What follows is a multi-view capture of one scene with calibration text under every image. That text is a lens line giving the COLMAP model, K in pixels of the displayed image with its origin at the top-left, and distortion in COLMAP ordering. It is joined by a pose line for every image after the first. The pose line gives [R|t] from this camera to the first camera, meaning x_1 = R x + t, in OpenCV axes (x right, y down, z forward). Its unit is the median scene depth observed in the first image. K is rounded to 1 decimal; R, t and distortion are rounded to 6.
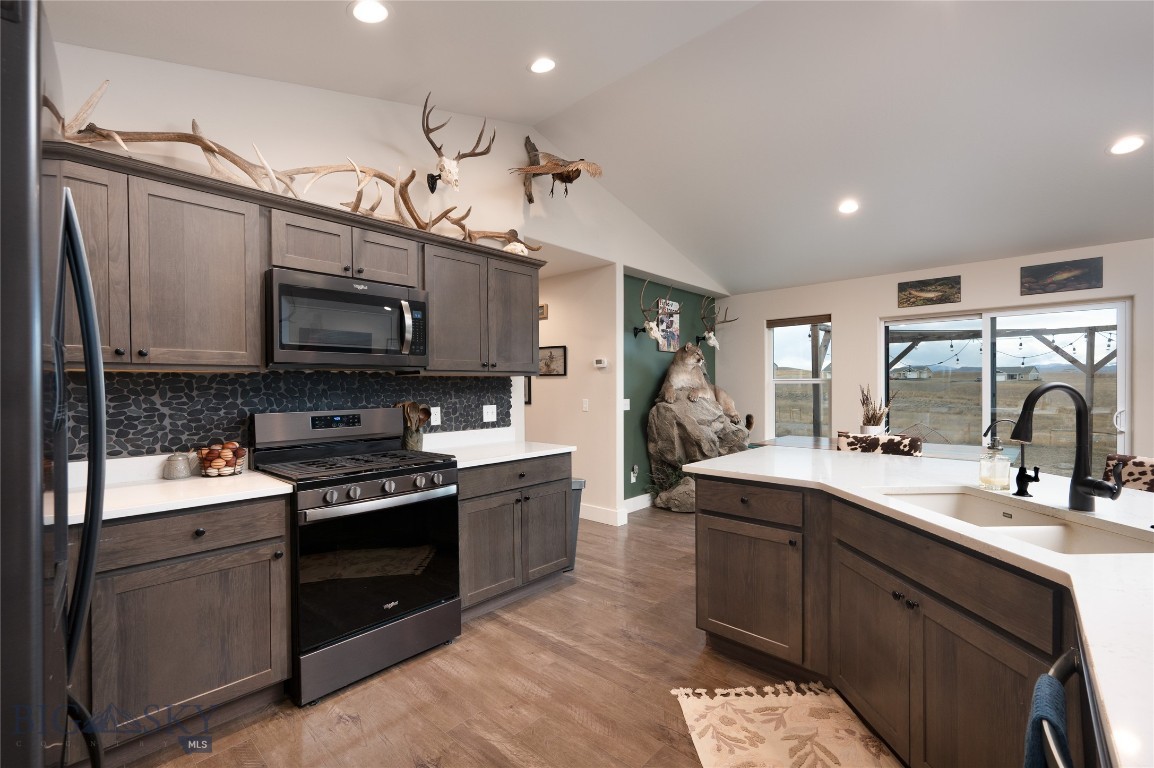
lens RADIAL K [[494.0, 0, 577.9], [0, 494.0, 391.6], [0, 0, 1]] dist [-0.000590, -0.000336]
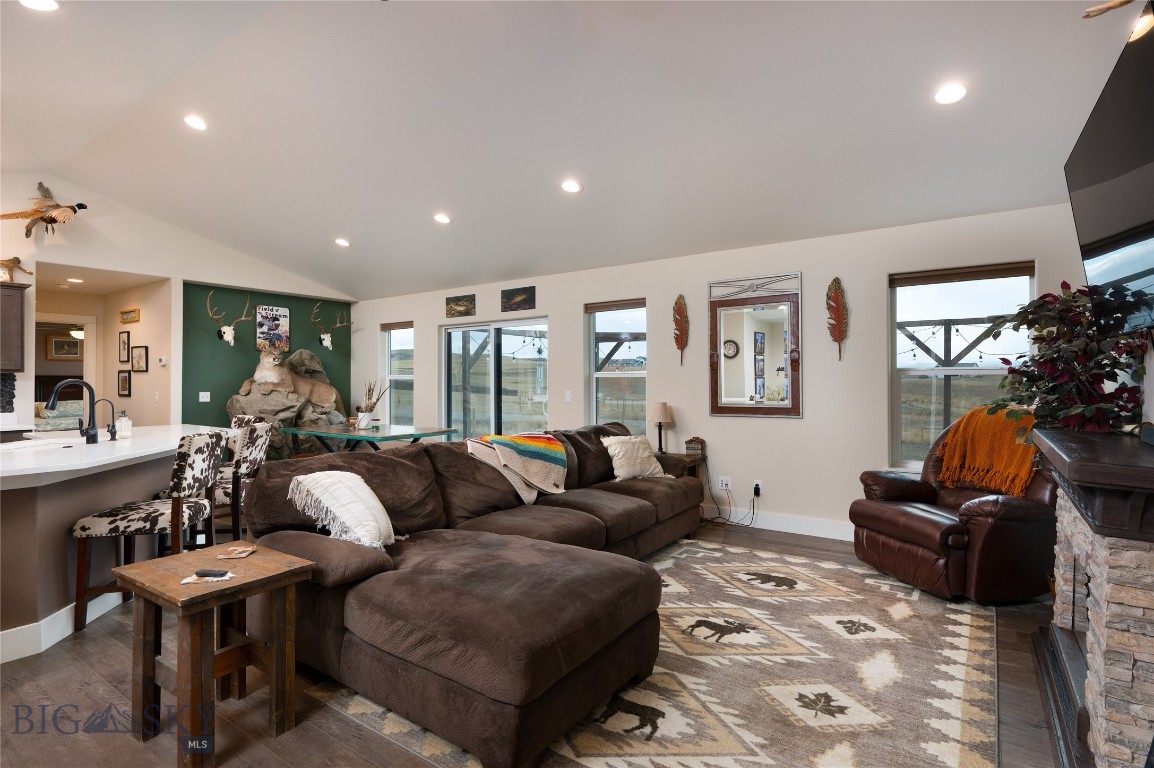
lens RADIAL K [[578.2, 0, 575.1], [0, 578.2, 379.7], [0, 0, 1]] dist [-0.001744, 0.000773]
pose [[0.992074, 0.004342, 0.125577, 1.259470], [-0.002553, 0.999893, -0.014403, 0.005195], [-0.125626, 0.013968, 0.991979, -0.736332]]
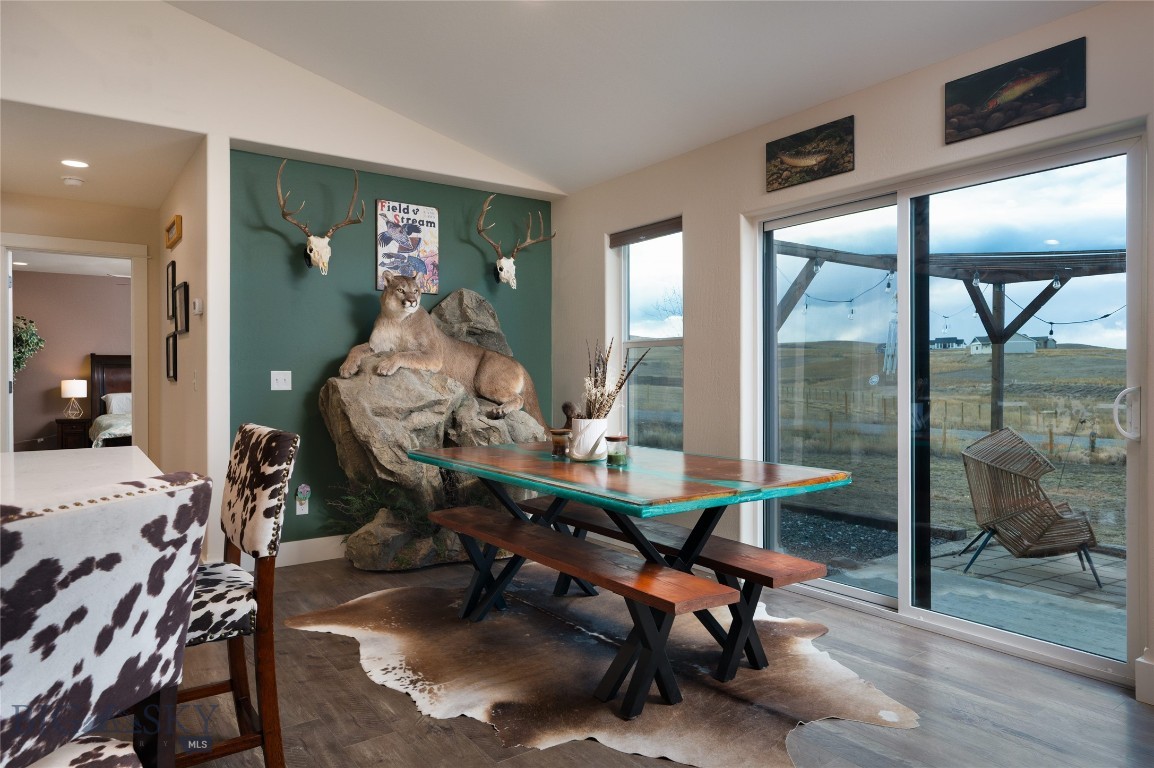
lens RADIAL K [[724.8, 0, 577.0], [0, 724.8, 384.0], [0, 0, 1]] dist [-0.000735, 0.000629]
pose [[0.978695, 0.004917, -0.205260, 0.979170], [-0.004271, 0.999984, 0.003592, 0.040809], [0.205274, -0.002638, 0.978701, 0.367193]]
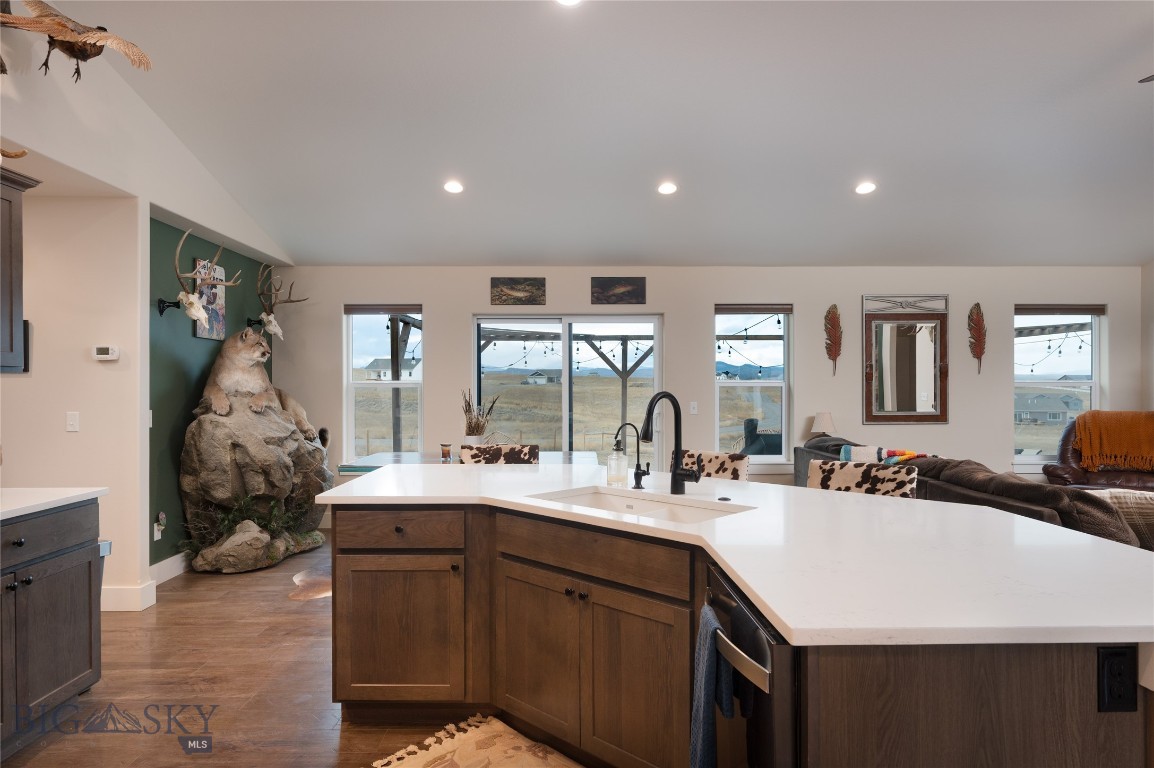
lens RADIAL K [[690.0, 0, 572.7], [0, 690.0, 388.7], [0, 0, 1]] dist [-0.001378, 0.000181]
pose [[0.729311, 0.004274, 0.684169, -0.175257], [0.002769, 0.999954, -0.009198, -0.005148], [-0.684177, 0.008603, 0.729266, -0.044158]]
